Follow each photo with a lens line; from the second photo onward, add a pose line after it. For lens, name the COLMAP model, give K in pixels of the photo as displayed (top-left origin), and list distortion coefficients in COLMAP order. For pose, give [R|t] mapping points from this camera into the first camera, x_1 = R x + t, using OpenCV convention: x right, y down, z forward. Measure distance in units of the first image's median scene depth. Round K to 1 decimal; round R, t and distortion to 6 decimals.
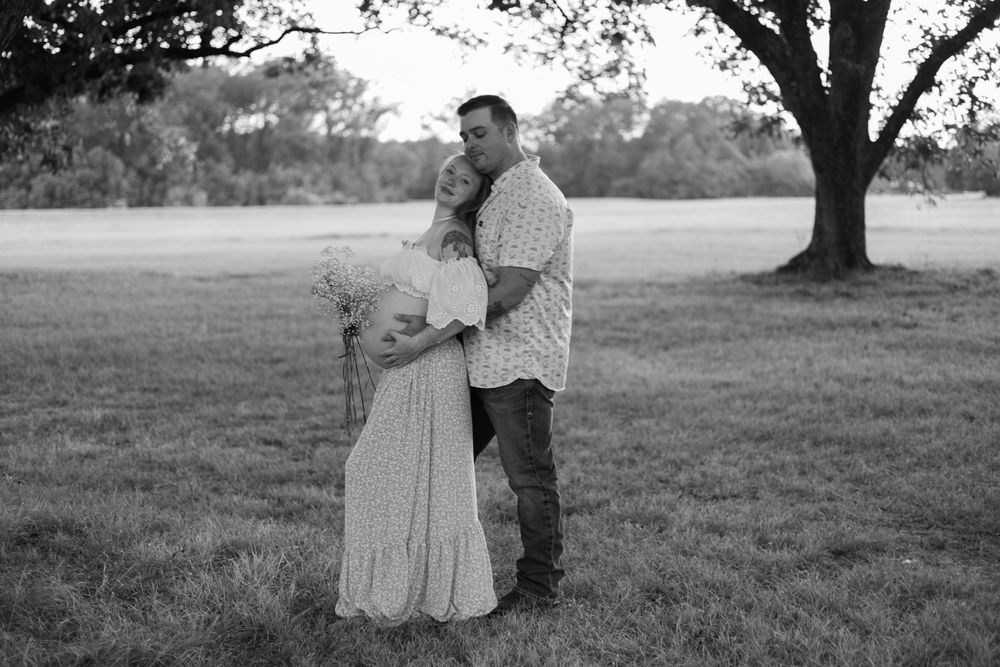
lens RADIAL K [[1631.8, 0, 500.0], [0, 1631.8, 333.5], [0, 0, 1]] dist [0.000694, 0.042929]
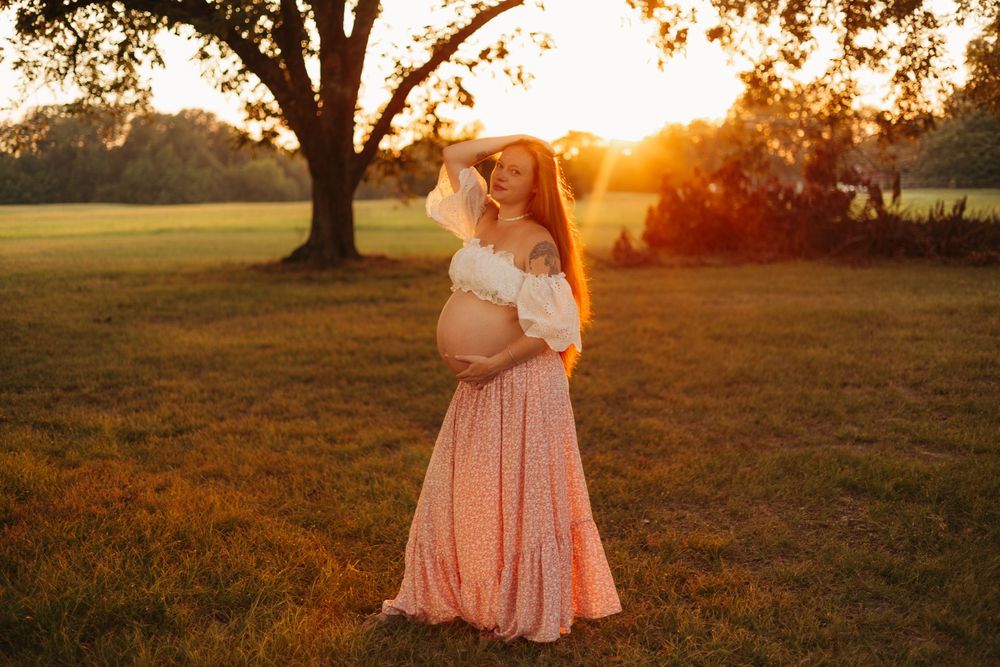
lens RADIAL K [[1631.8, 0, 500.0], [0, 1631.8, 333.5], [0, 0, 1]] dist [0.000694, 0.042929]
pose [[0.942106, -0.026329, 0.334279, -0.078731], [0.028262, 0.999600, -0.000920, 0.019741], [-0.334121, 0.010314, 0.942474, -0.168377]]
